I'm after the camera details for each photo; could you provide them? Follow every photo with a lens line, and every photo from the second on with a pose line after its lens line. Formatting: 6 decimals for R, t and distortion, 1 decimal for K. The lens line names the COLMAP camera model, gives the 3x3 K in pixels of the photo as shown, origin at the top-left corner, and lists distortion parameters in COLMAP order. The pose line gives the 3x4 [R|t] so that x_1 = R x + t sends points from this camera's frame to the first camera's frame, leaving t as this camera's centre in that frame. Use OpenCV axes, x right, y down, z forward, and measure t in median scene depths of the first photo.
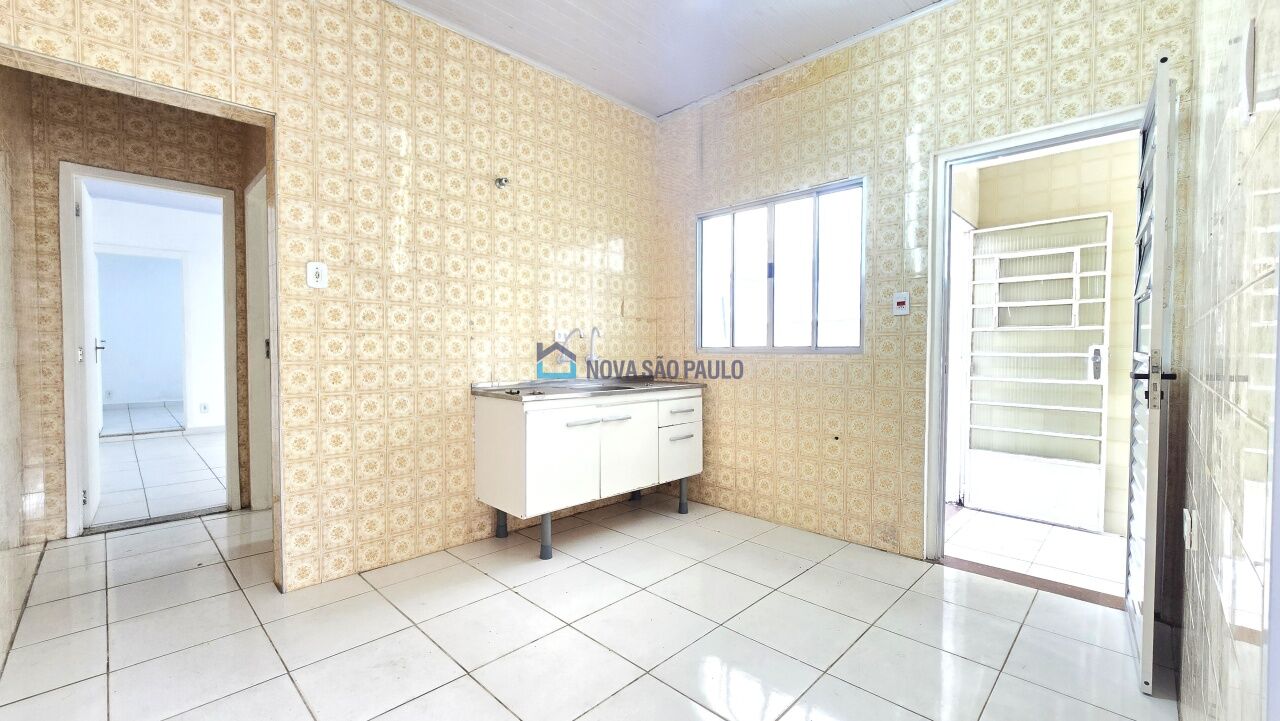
lens RADIAL K [[522.4, 0, 640.7], [0, 522.4, 362.7], [0, 0, 1]] dist [-0.000335, 0.000062]
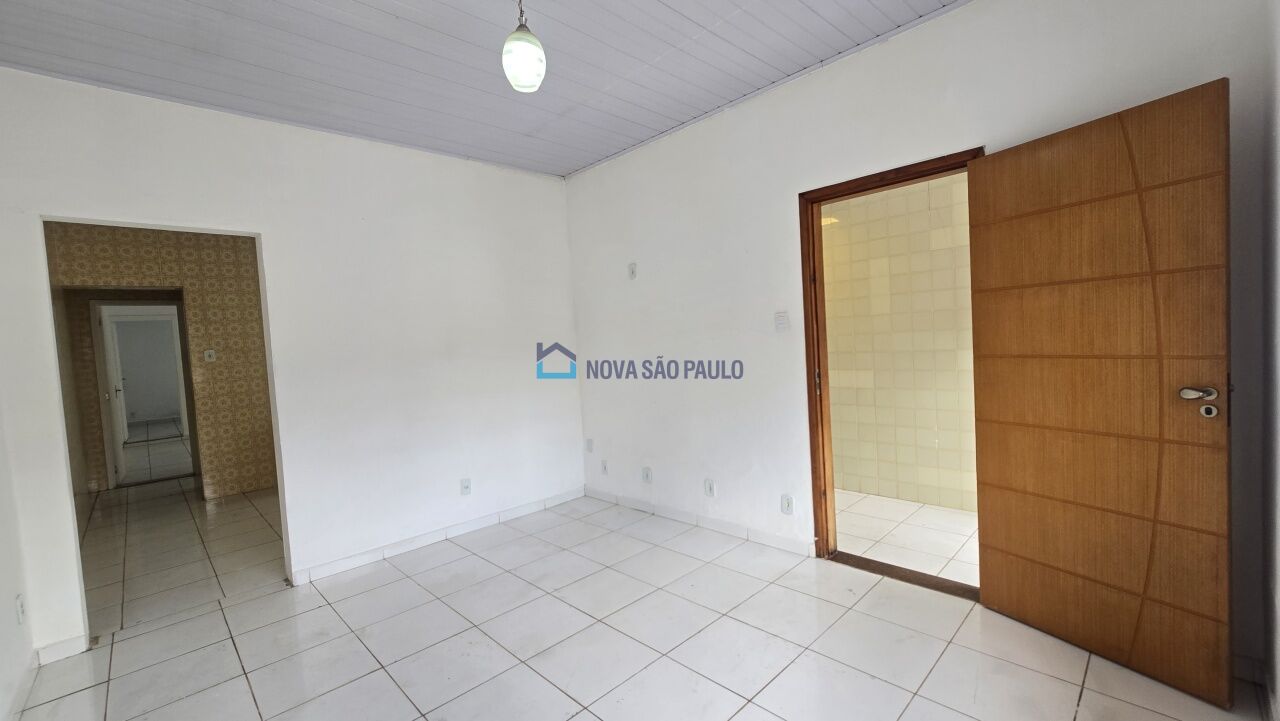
lens RADIAL K [[522.4, 0, 642.6], [0, 522.4, 359.8], [0, 0, 1]] dist [-0.000335, 0.000062]
pose [[0.997551, -0.064828, -0.026250, 1.169332], [0.065328, 0.997689, 0.018682, -0.070030], [0.024979, -0.020351, 0.999481, -1.069066]]
